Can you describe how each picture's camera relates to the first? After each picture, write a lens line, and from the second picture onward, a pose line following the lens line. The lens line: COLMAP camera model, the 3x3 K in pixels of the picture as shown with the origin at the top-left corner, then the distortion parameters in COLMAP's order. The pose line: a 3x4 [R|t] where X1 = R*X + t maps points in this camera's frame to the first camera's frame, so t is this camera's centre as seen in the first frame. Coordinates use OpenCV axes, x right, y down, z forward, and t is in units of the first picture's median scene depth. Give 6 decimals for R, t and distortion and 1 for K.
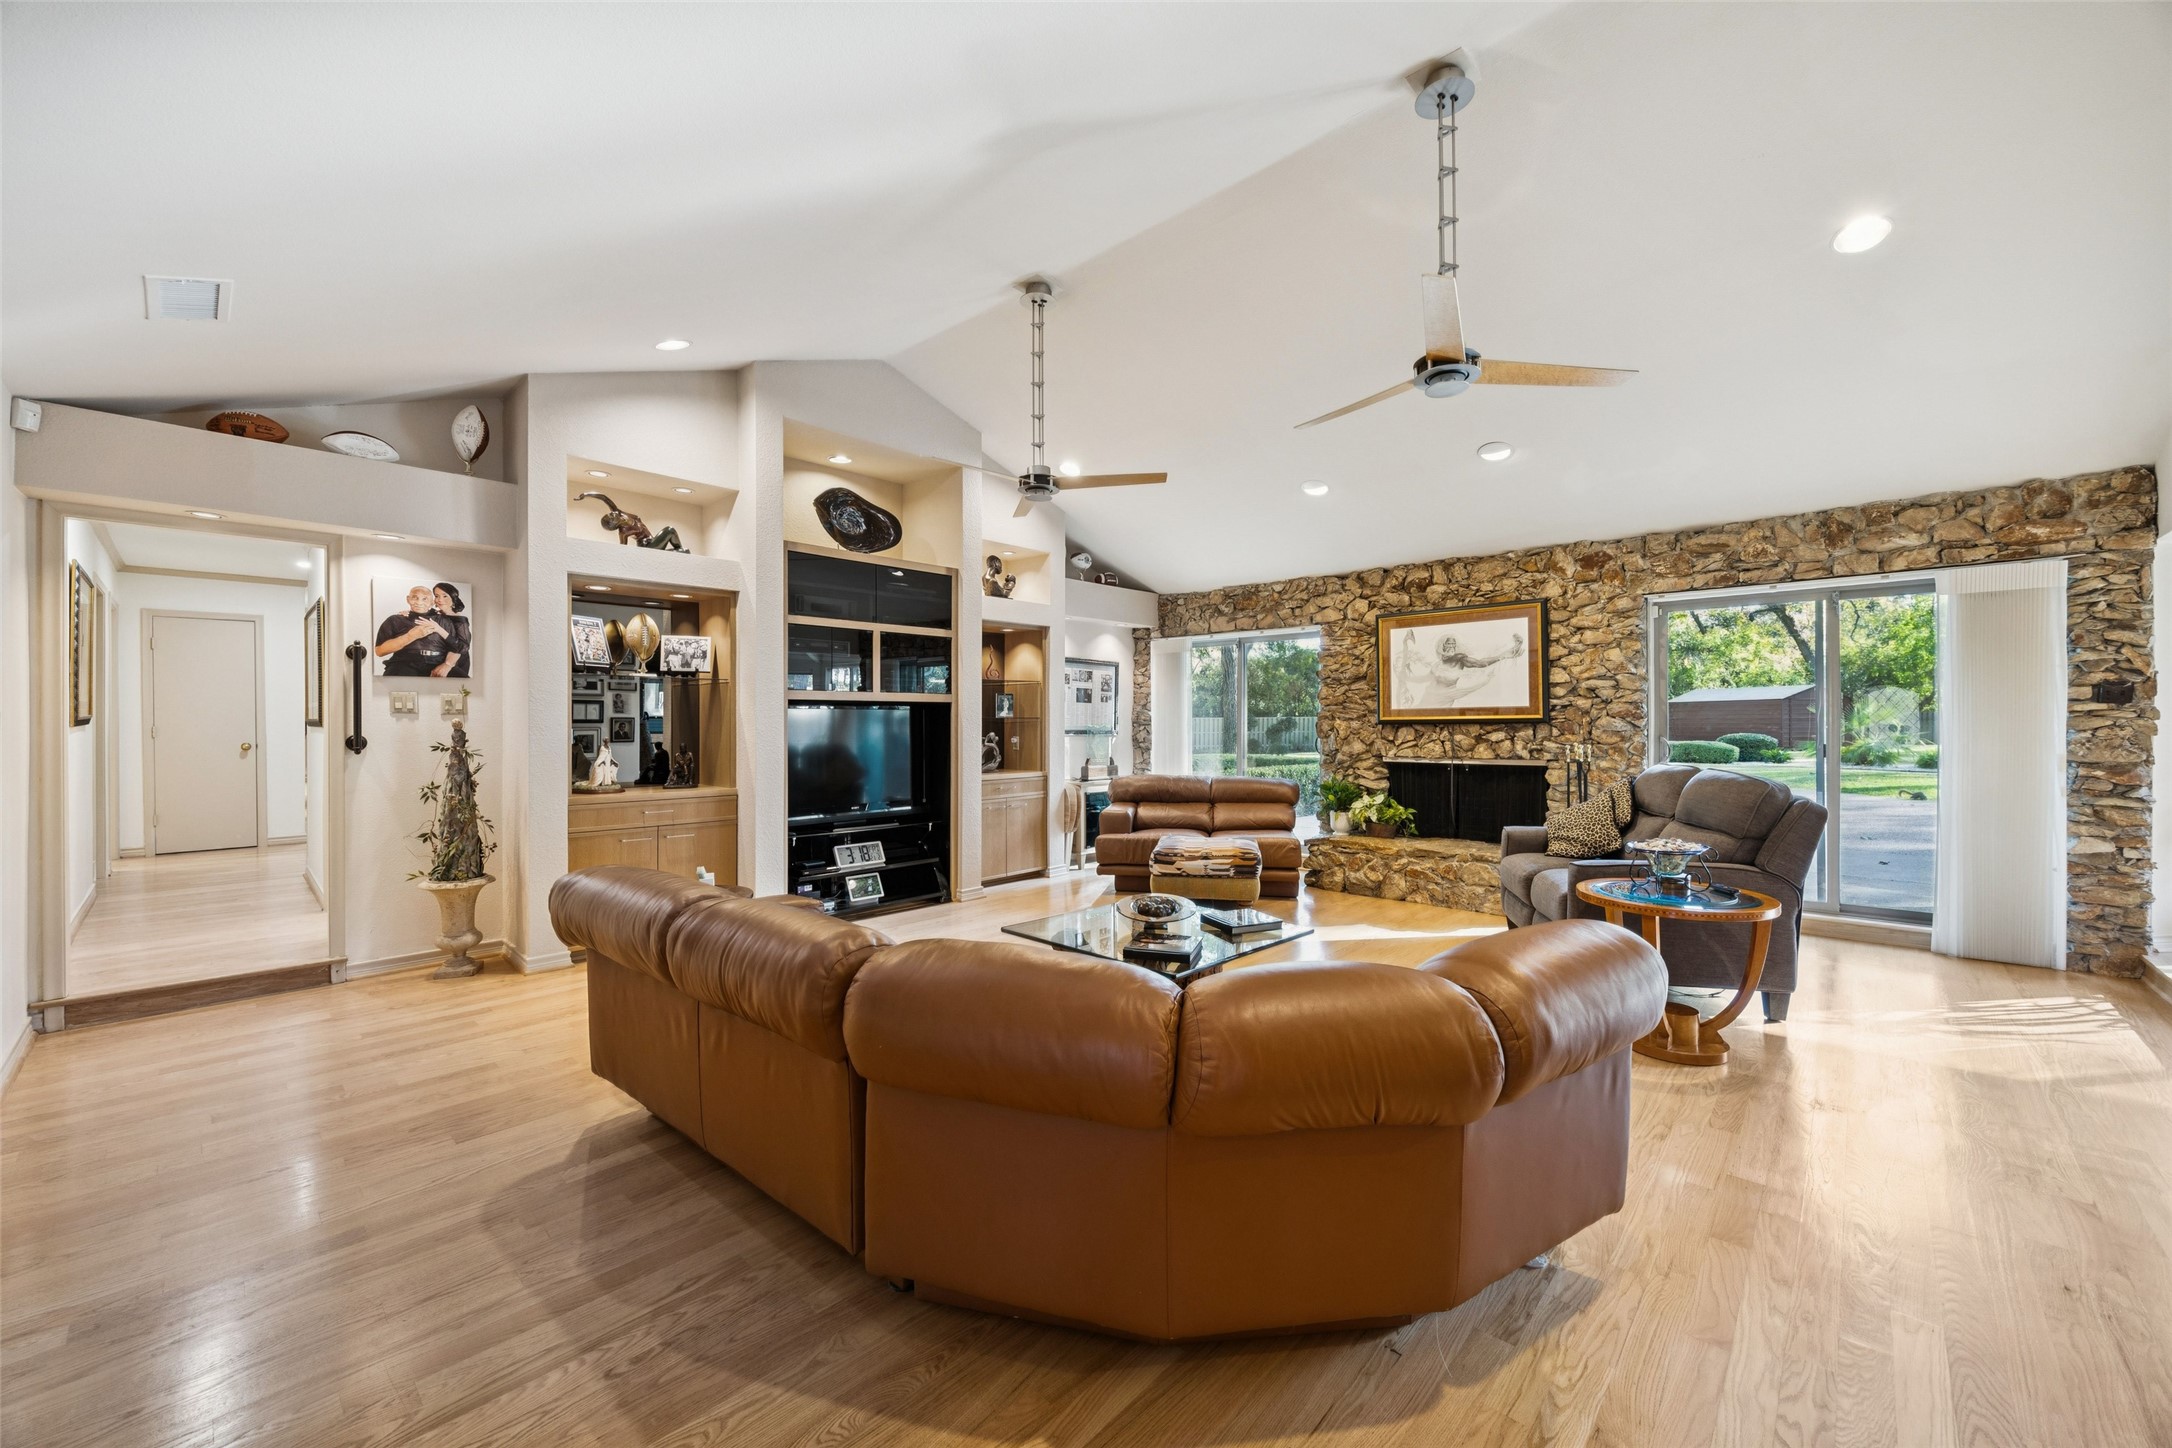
lens RADIAL K [[836.2, 0, 1096.4], [0, 836.2, 718.4], [0, 0, 1]] dist [-0.002209, 0.000073]
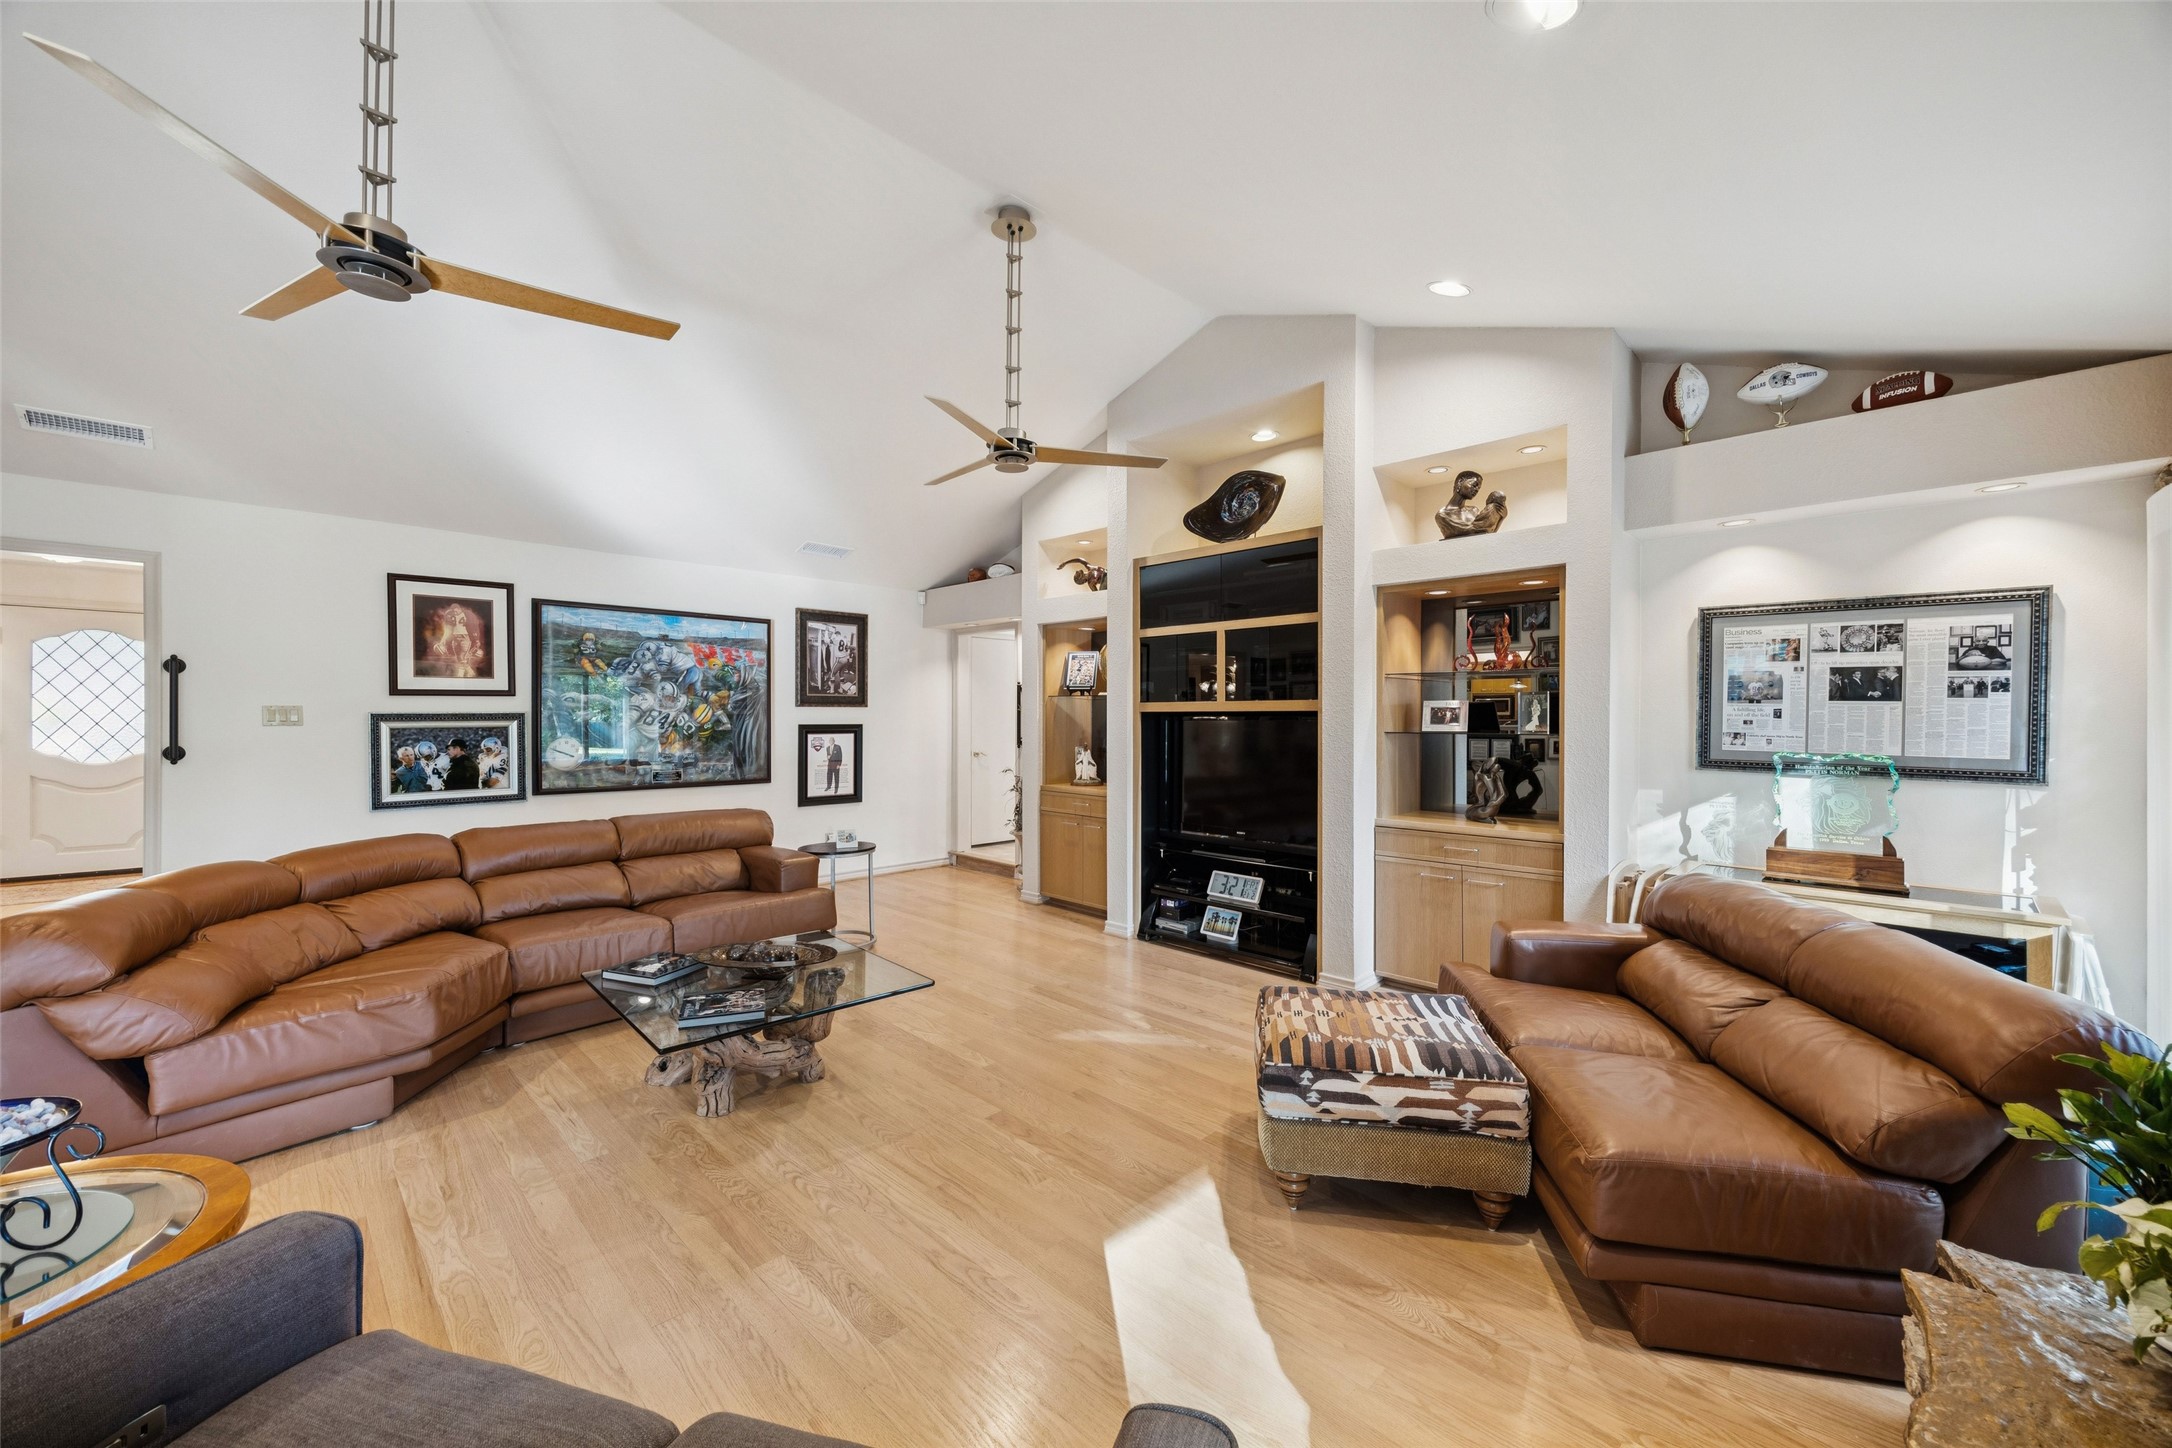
lens RADIAL K [[836.2, 0, 1096.4], [0, 836.2, 718.4], [0, 0, 1]] dist [-0.002209, 0.000073]
pose [[-0.032550, 0.002233, -0.999468, 0.562004], [-0.000610, 0.999997, 0.002254, -0.014042], [0.999470, 0.000683, -0.032549, 0.829364]]
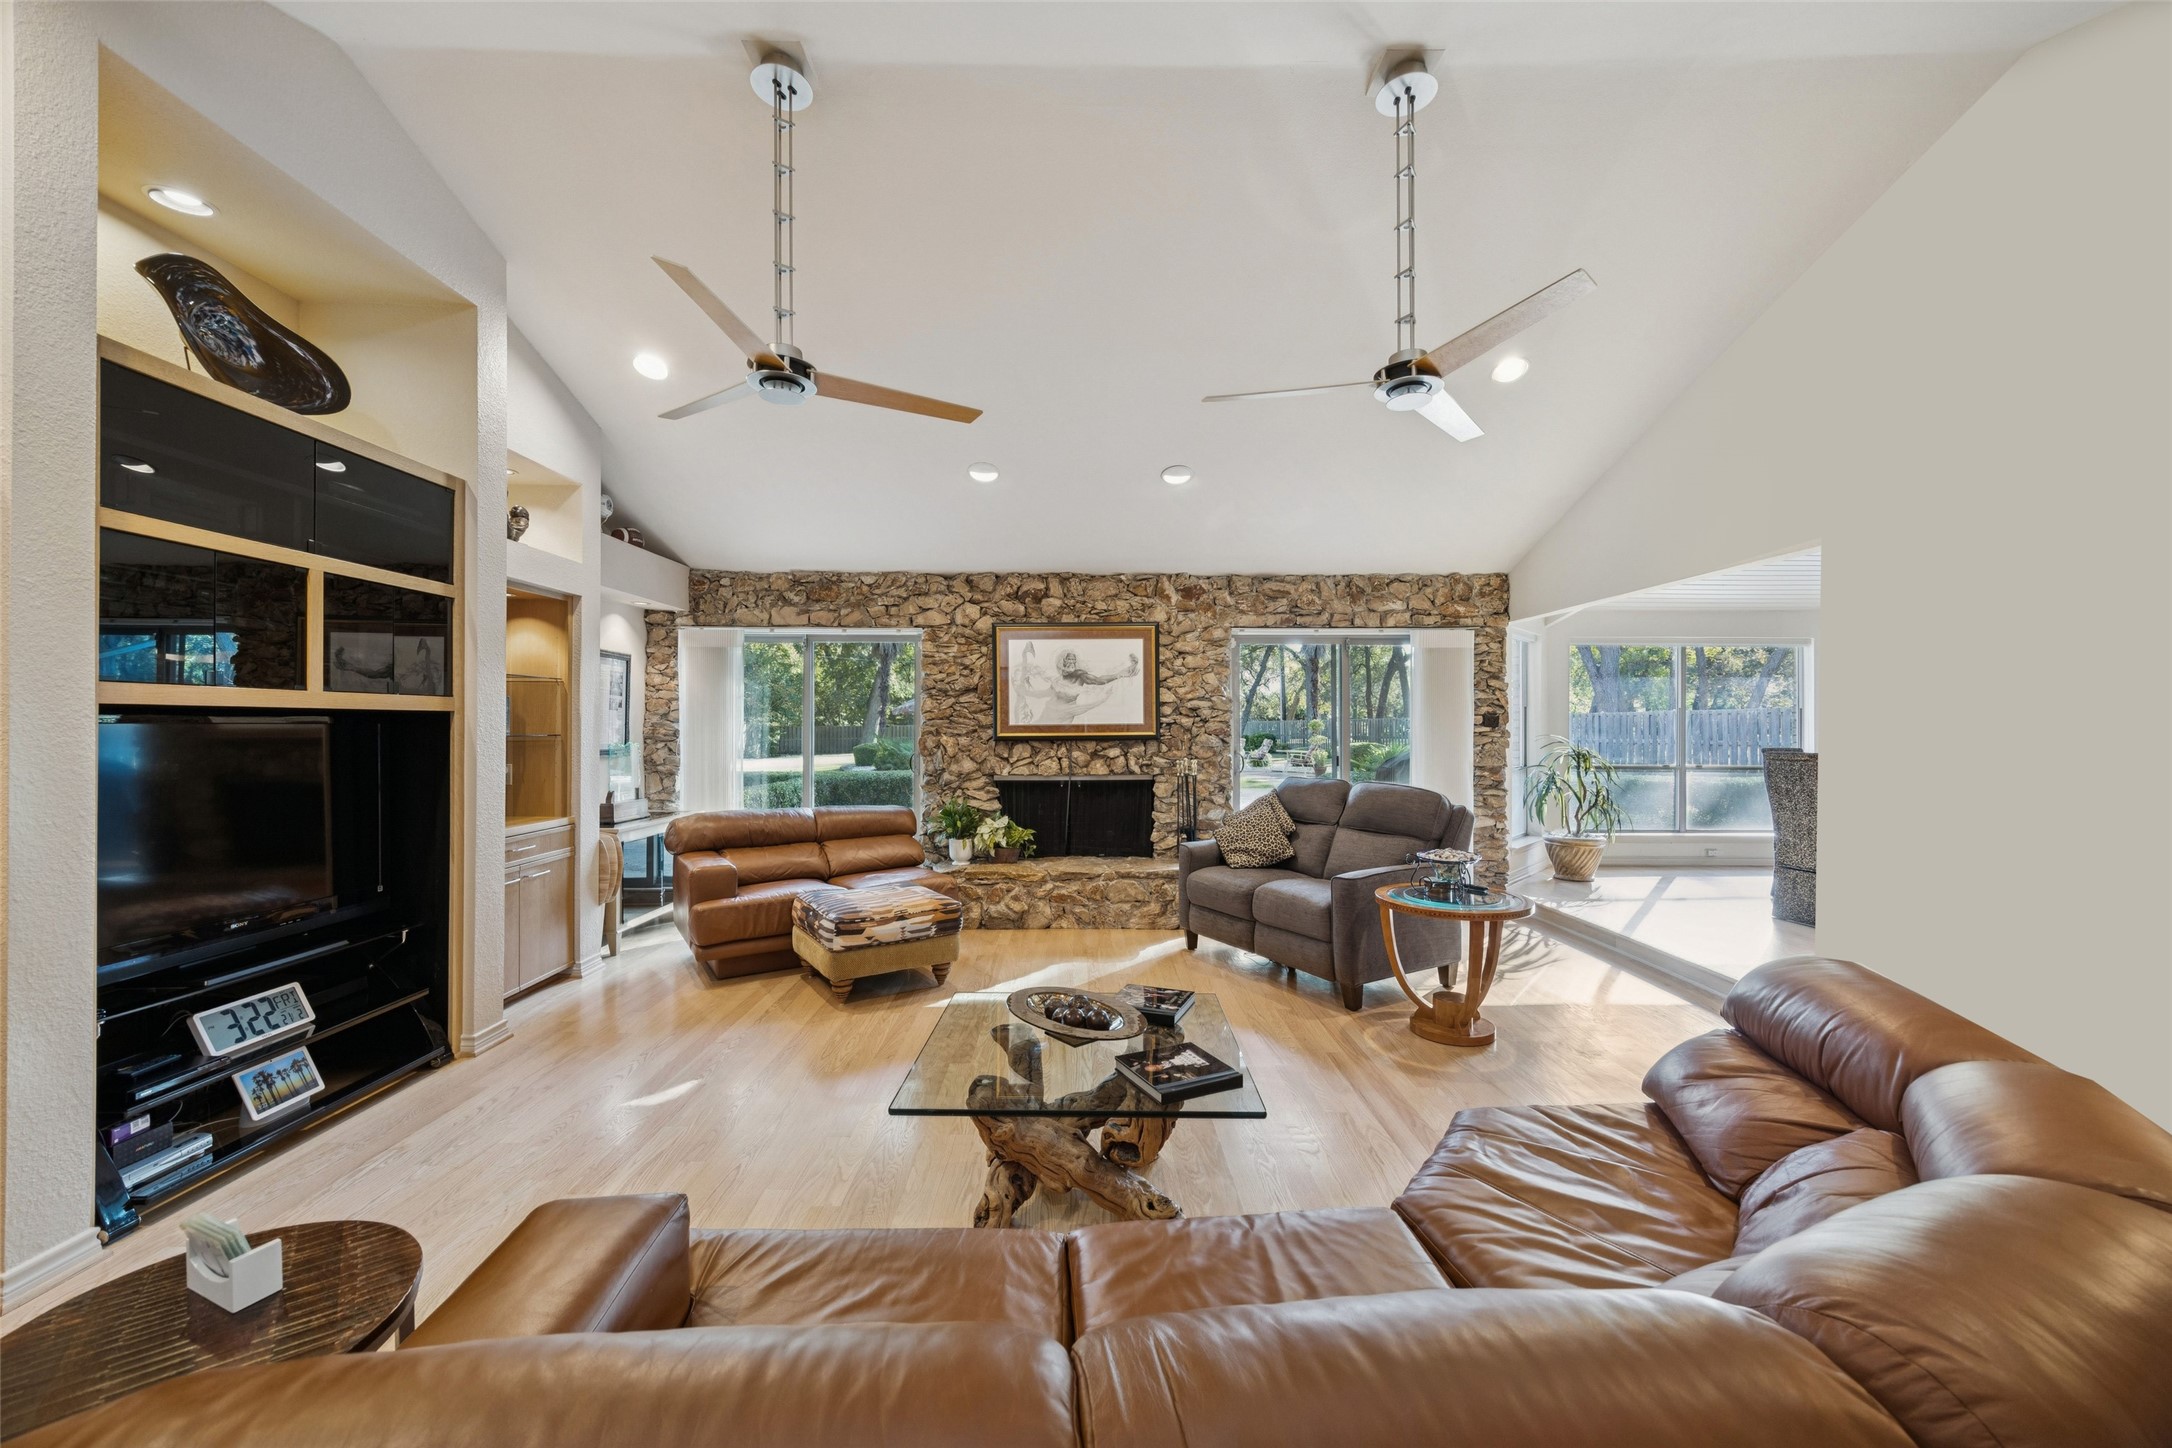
lens RADIAL K [[828.8, 0, 1089.6], [0, 828.8, 723.3], [0, 0, 1]] dist [-0.000576, 0.000260]
pose [[0.723953, 0.006170, 0.689822, -0.246923], [-0.006350, 0.999977, -0.002280, -0.012156], [-0.689820, -0.002730, 0.723975, 0.288875]]
